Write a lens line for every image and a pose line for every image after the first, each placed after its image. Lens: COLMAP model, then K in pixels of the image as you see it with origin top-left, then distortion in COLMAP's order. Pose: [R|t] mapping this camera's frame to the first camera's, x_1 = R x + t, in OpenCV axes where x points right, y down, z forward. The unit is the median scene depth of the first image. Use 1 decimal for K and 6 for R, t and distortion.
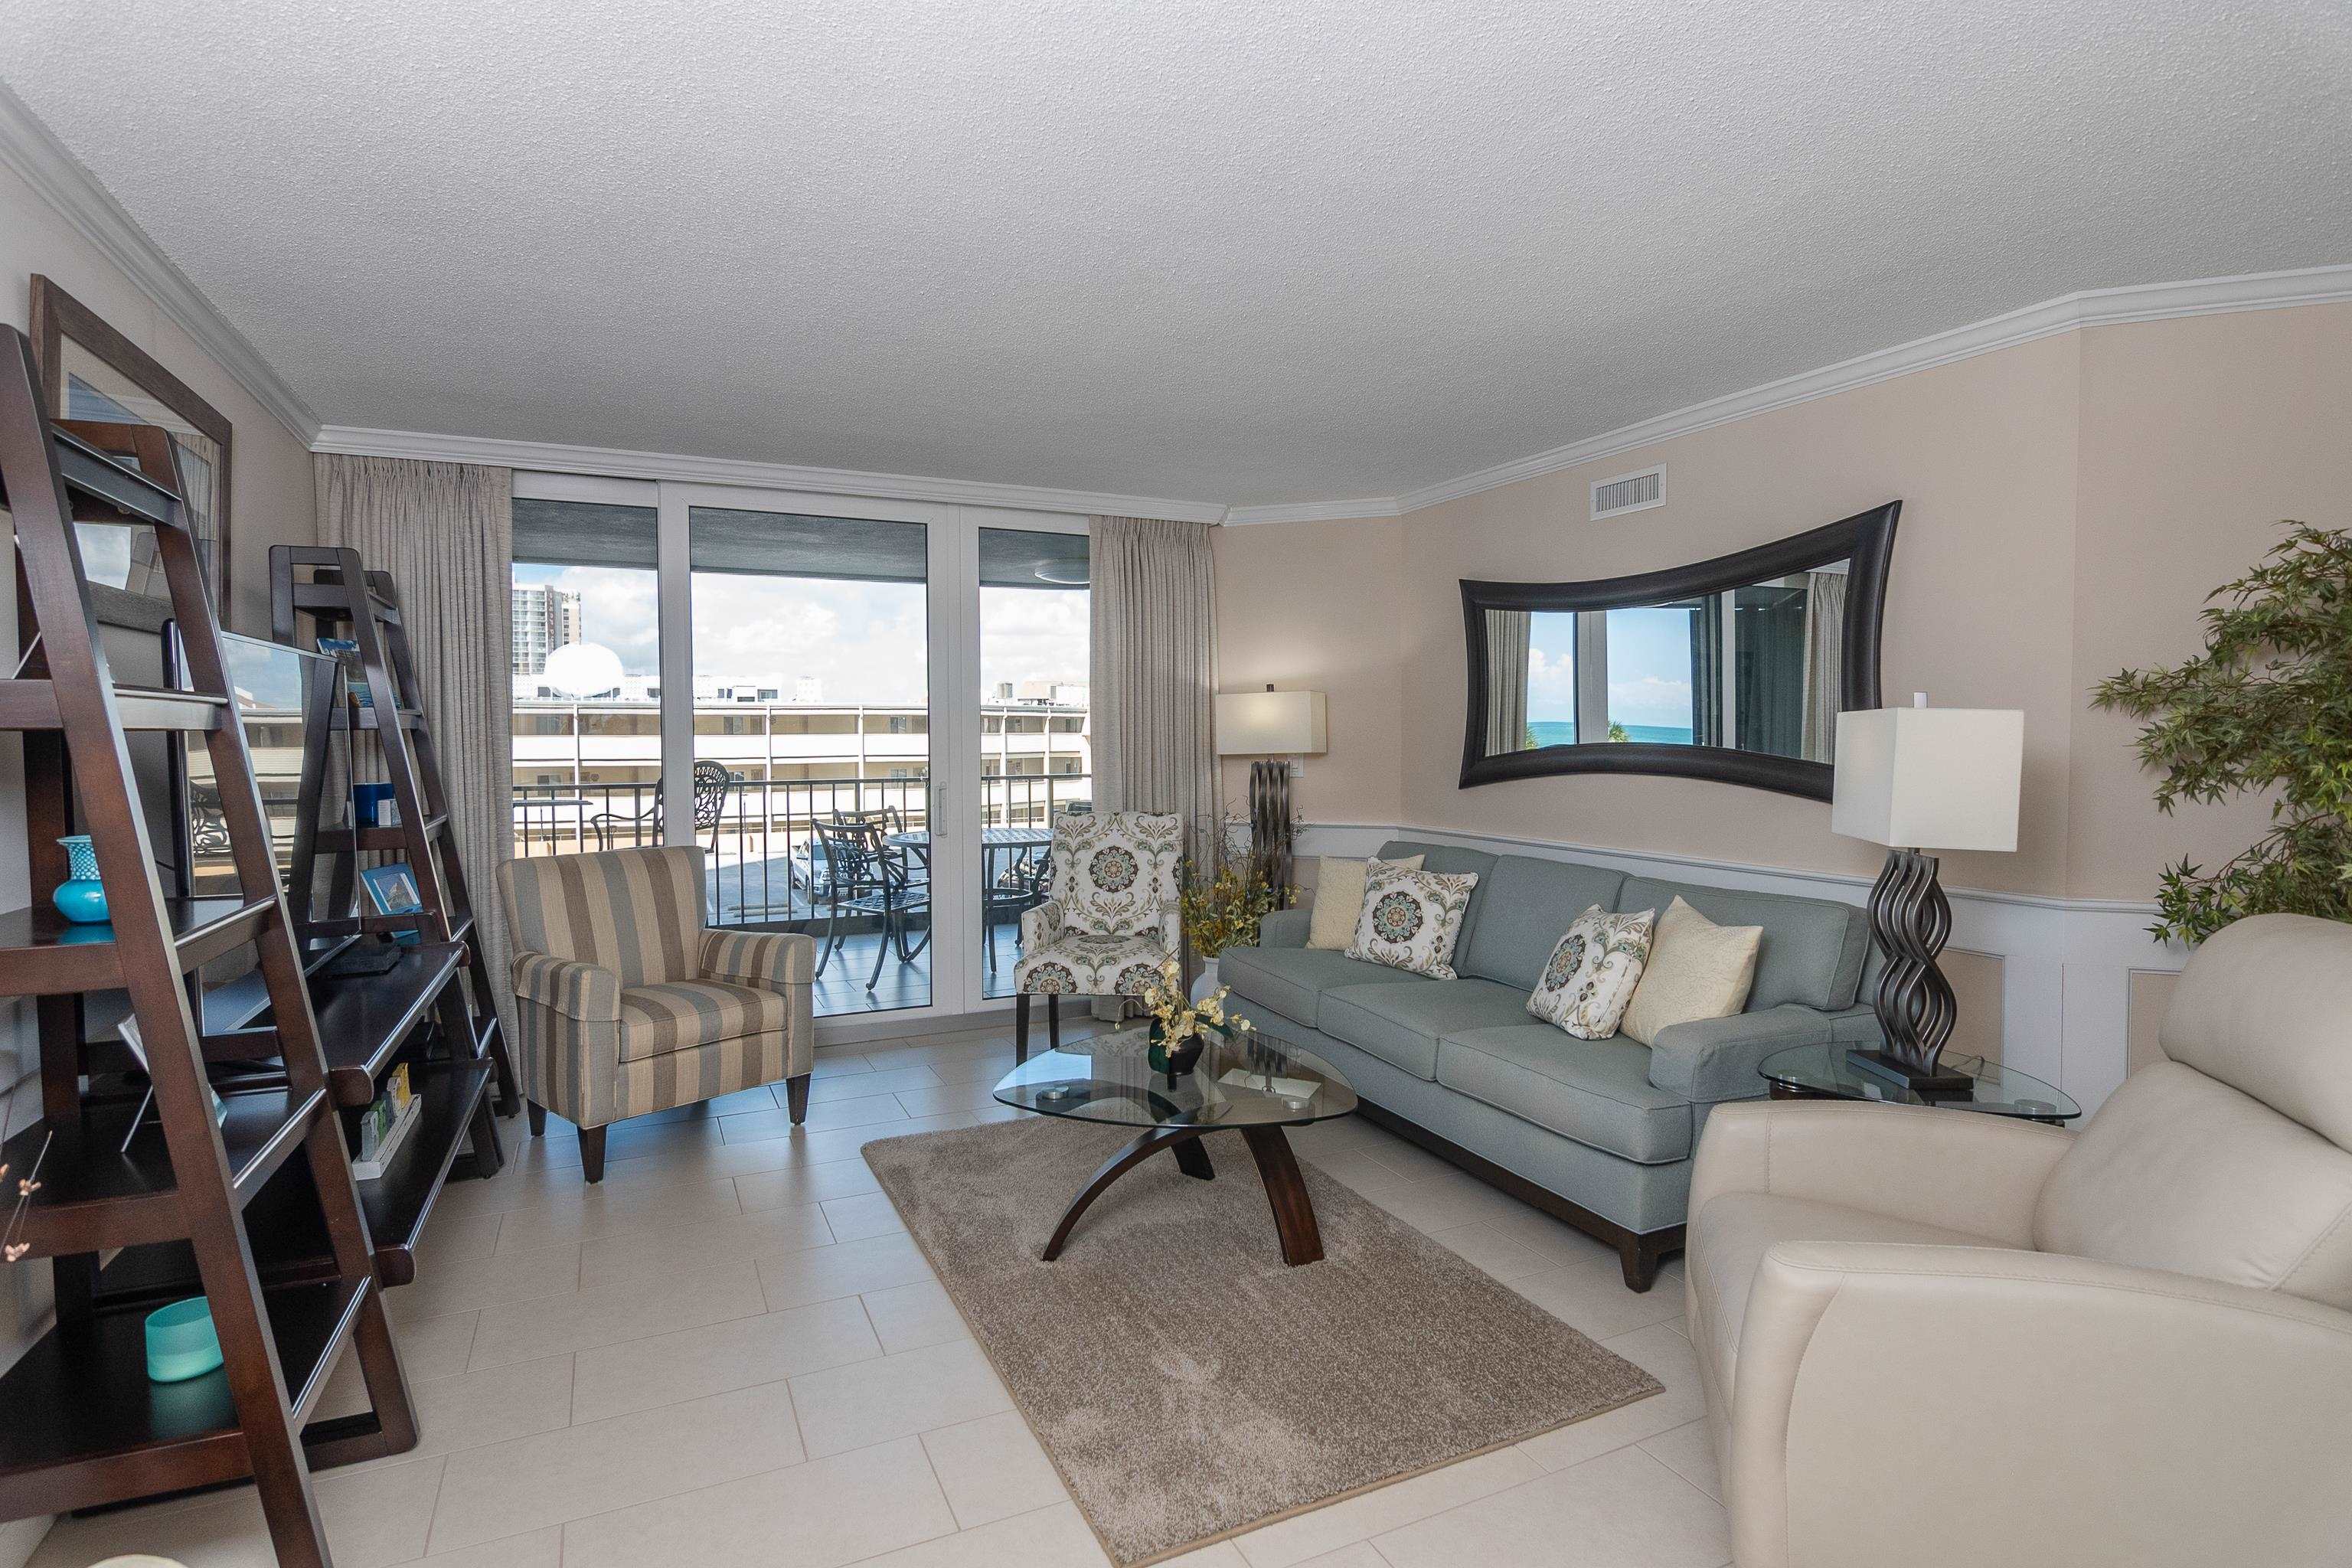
lens RADIAL K [[1177.9, 0, 1173.7], [0, 1177.9, 774.7], [0, 0, 1]] dist [-0.001610, -0.007990]
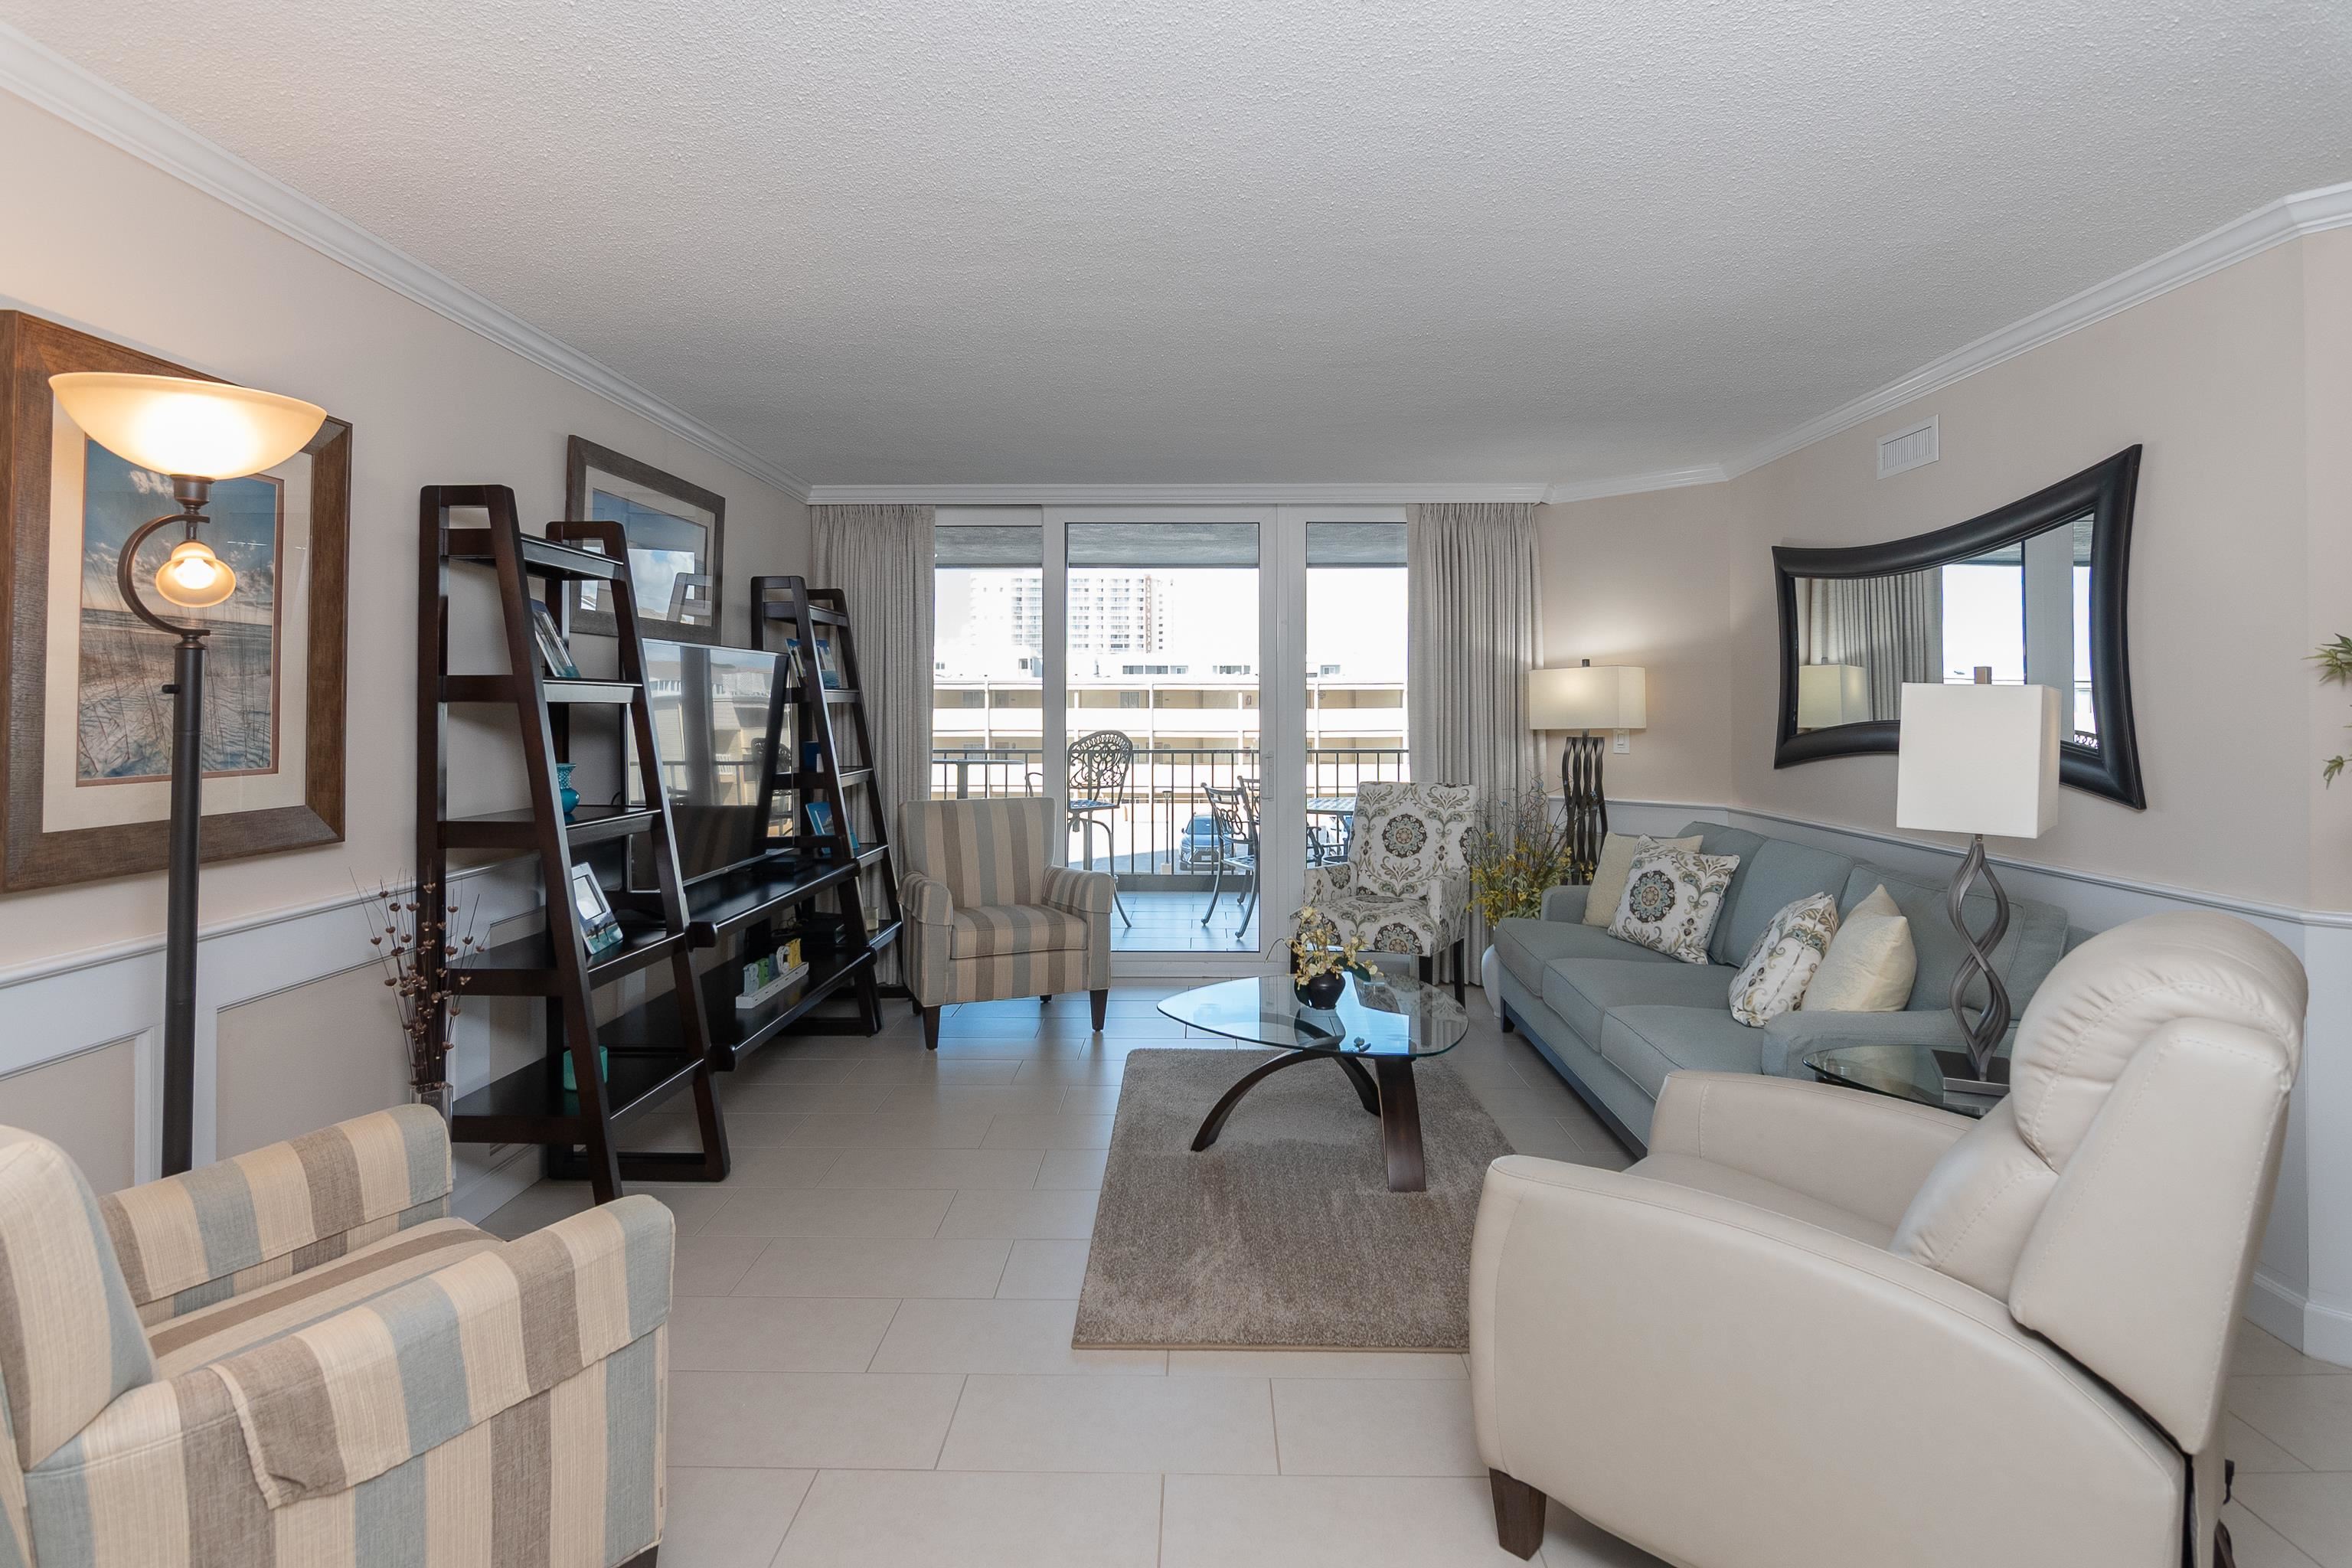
lens RADIAL K [[1208.7, 0, 1186.5], [0, 1208.7, 696.3], [0, 0, 1]] dist [-0.002335, -0.000898]
pose [[0.897443, -0.000477, -0.441129, 0.270306], [-0.019434, 0.998986, -0.040618, 0.002670], [0.440701, 0.045025, 0.896524, -0.075693]]
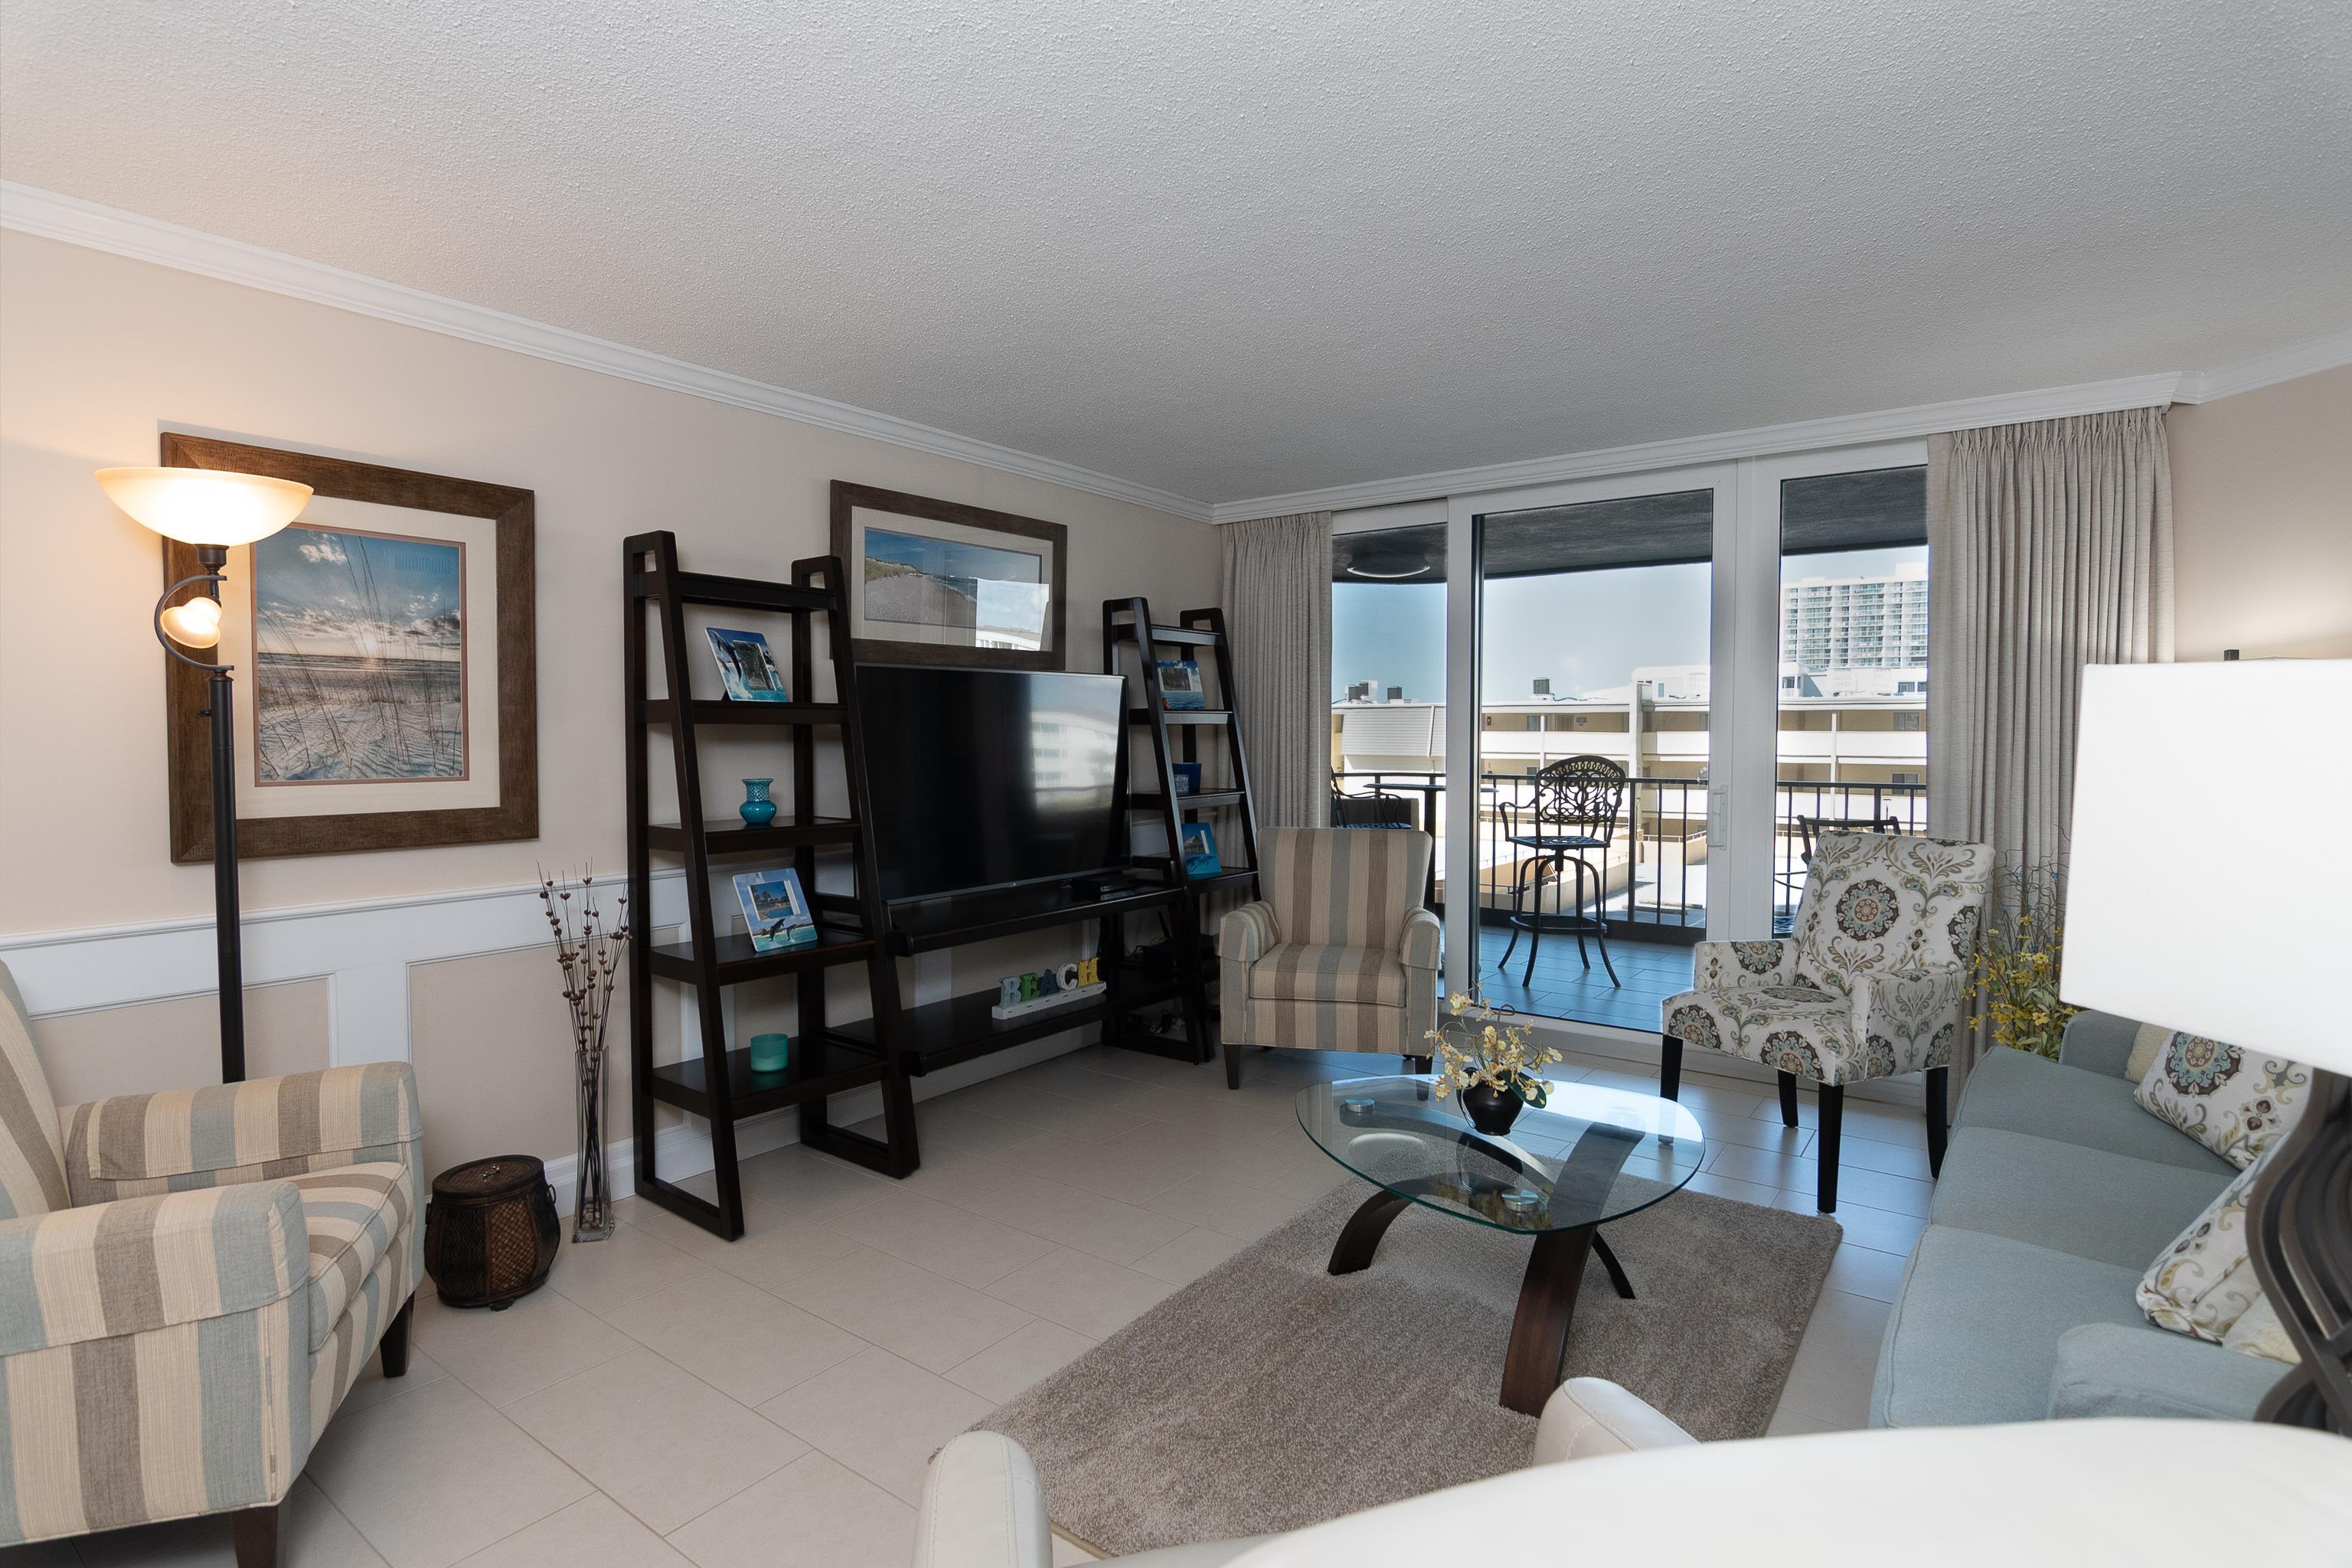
lens RADIAL K [[1177.9, 0, 1173.7], [0, 1177.9, 774.7], [0, 0, 1]] dist [-0.001610, -0.007990]
pose [[0.465965, 0.037201, -0.884021, 0.429658], [-0.034624, 0.999117, 0.023794, -0.009356], [0.884125, 0.019521, 0.466842, 0.272084]]
